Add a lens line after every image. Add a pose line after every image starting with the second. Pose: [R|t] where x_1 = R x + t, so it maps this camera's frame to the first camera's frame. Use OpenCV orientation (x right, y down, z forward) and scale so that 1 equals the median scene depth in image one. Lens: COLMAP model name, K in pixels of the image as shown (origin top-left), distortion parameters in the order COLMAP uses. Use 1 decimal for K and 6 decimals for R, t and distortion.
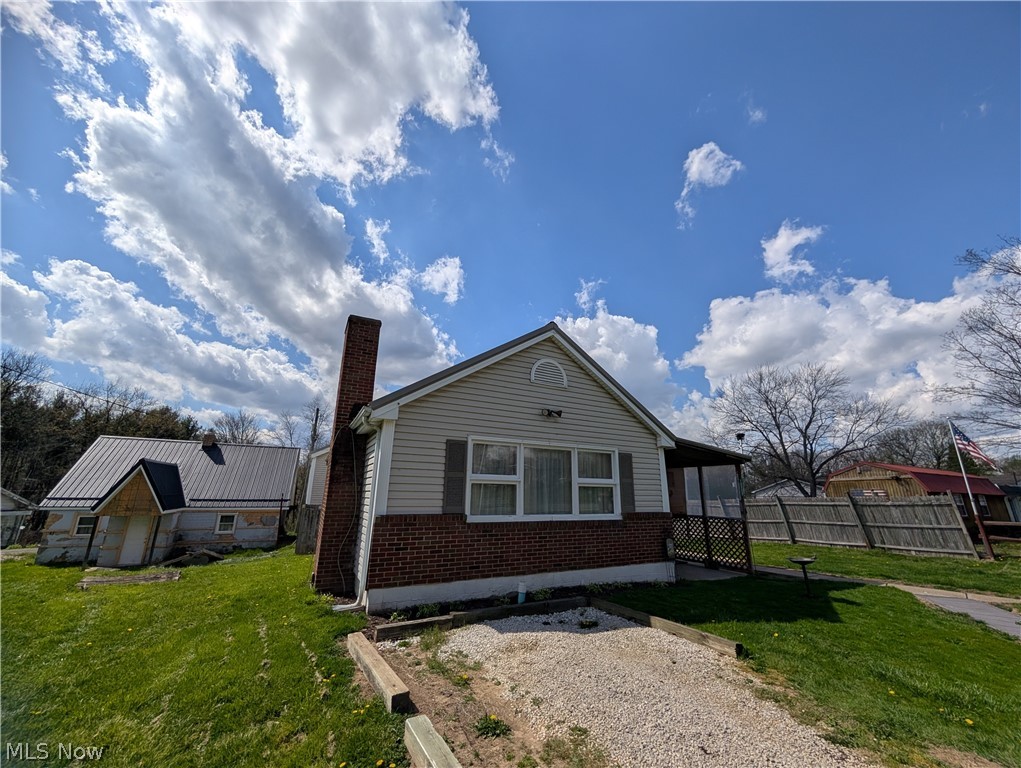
lens RADIAL K [[389.2, 0, 513.4], [0, 389.2, 384.8], [0, 0, 1]] dist [-0.000983, 0.001580]
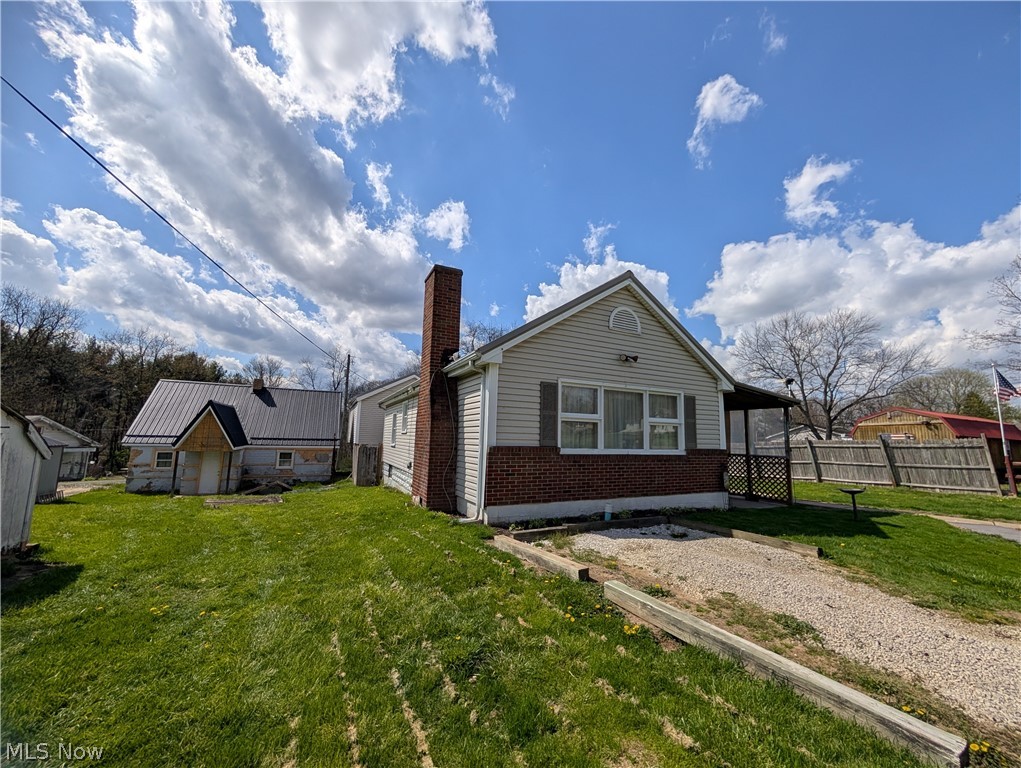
lens RADIAL K [[389.2, 0, 502.9], [0, 389.2, 362.6], [0, 0, 1]] dist [-0.000983, 0.001580]
pose [[0.999667, 0.002929, -0.025633, -0.107529], [-0.000932, 0.996988, 0.077554, -0.001485], [0.025783, -0.077505, 0.996659, -0.054945]]
